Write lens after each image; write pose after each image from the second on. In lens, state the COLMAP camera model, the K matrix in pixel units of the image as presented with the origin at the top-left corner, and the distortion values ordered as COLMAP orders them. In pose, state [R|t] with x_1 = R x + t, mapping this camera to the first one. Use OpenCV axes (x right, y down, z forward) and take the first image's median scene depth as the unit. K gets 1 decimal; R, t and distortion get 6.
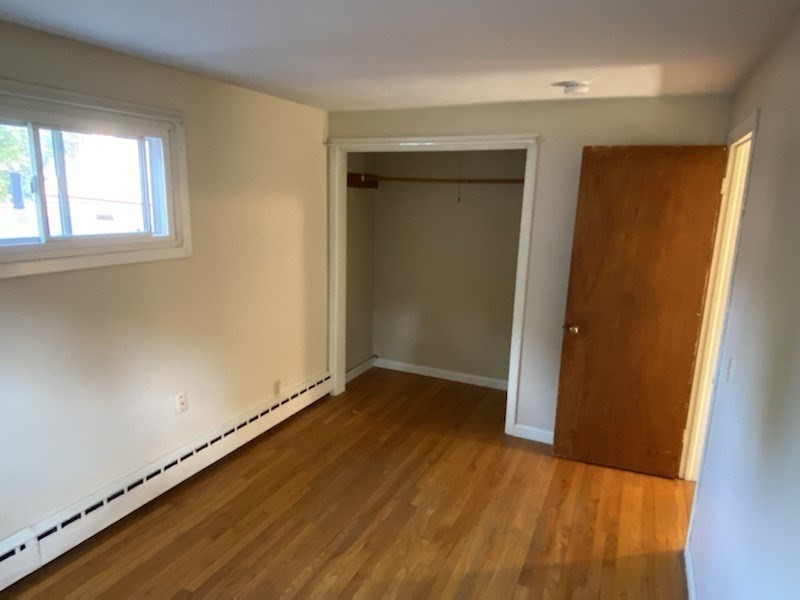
lens RADIAL K [[514.9, 0, 398.3], [0, 514.9, 300.5], [0, 0, 1]] dist [0.053626, -0.000423]
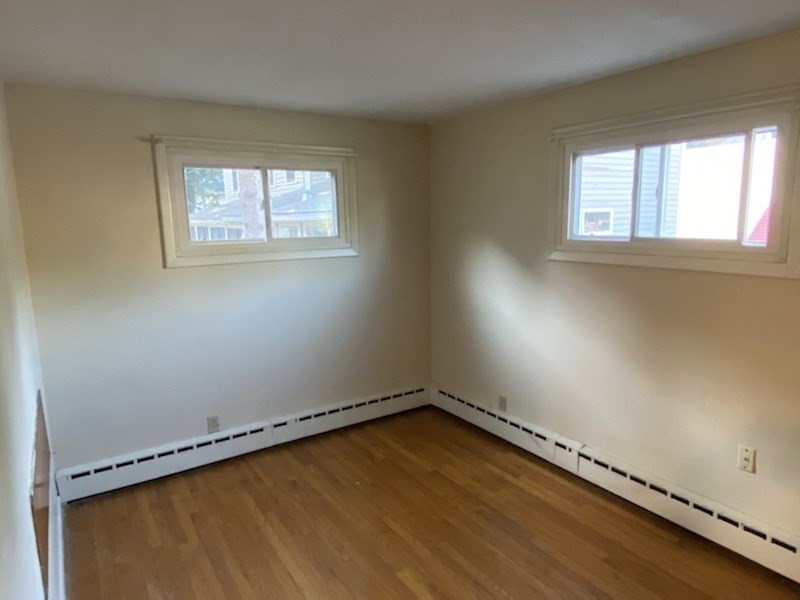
lens RADIAL K [[514.9, 0, 397.5], [0, 514.9, 298.6], [0, 0, 1]] dist [0.053626, -0.000423]
pose [[-0.472194, 0.141415, -0.870077, 0.593323], [-0.162551, 0.956151, 0.243622, -0.170192], [0.866377, 0.256469, -0.428502, 0.972529]]
